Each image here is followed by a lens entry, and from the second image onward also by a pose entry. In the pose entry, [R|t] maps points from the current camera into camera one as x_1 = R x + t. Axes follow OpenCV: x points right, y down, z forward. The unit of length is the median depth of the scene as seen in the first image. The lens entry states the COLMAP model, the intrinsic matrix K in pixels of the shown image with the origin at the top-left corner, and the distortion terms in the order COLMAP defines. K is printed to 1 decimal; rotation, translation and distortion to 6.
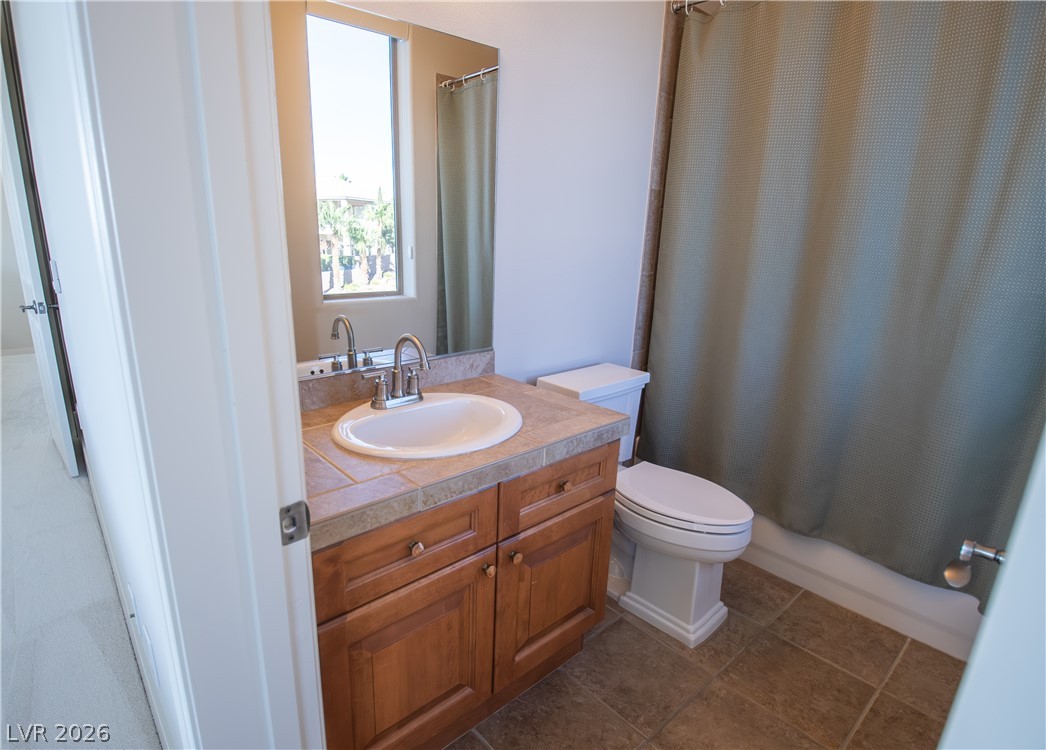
lens RADIAL K [[555.4, 0, 523.0], [0, 555.4, 375.0], [0, 0, 1]] dist [-0.001007, -0.001302]
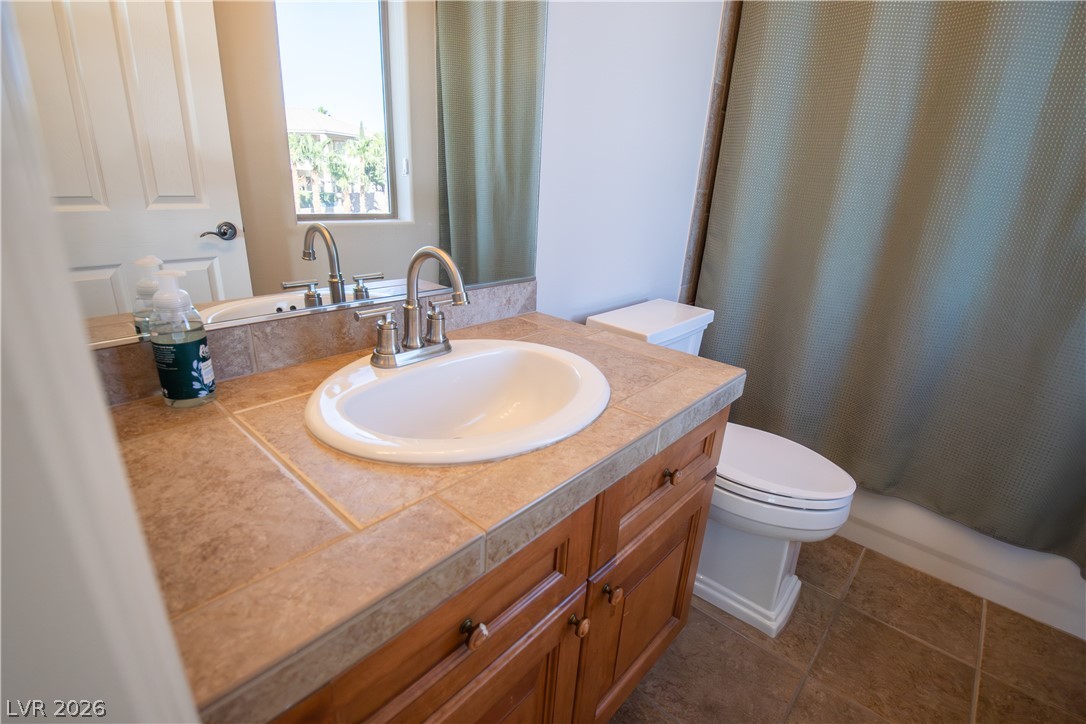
lens RADIAL K [[502.1, 0, 564.5], [0, 502.1, 360.3], [0, 0, 1]] dist [-0.011585, 0.000311]
pose [[0.992473, -0.012566, 0.121818, -0.102863], [0.001364, 0.995794, 0.091606, 0.001074], [-0.122457, -0.090751, 0.988316, 0.337528]]
